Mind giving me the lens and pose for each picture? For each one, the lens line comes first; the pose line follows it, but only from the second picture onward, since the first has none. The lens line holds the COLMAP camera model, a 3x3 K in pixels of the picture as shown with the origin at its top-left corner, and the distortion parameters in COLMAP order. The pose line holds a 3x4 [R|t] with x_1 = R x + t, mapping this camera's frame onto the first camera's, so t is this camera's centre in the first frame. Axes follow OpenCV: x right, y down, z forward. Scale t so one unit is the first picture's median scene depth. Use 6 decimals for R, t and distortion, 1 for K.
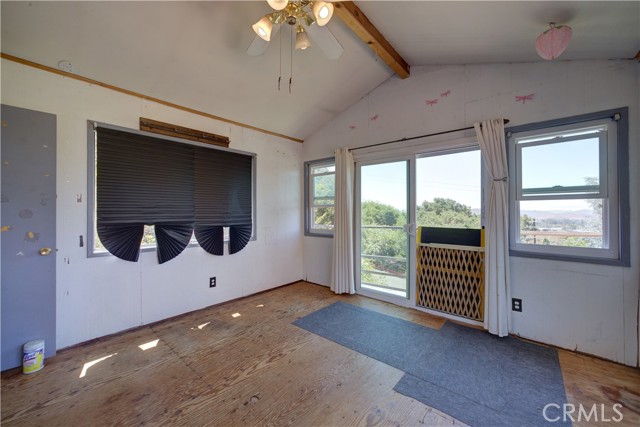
lens RADIAL K [[251.0, 0, 317.4], [0, 251.0, 211.4], [0, 0, 1]] dist [-0.017320, 0.002629]
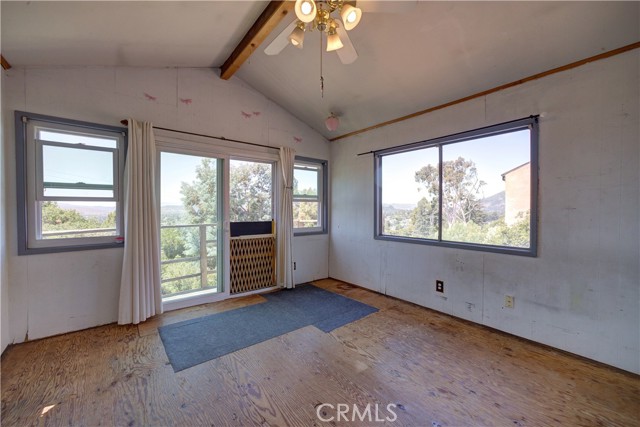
lens RADIAL K [[251.0, 0, 317.4], [0, 251.0, 211.4], [0, 0, 1]] dist [-0.017320, 0.002629]
pose [[0.177456, -0.013490, 0.984036, -0.666749], [-0.002409, 0.999897, 0.014142, -0.002236], [-0.984126, -0.004880, 0.177405, 0.478435]]
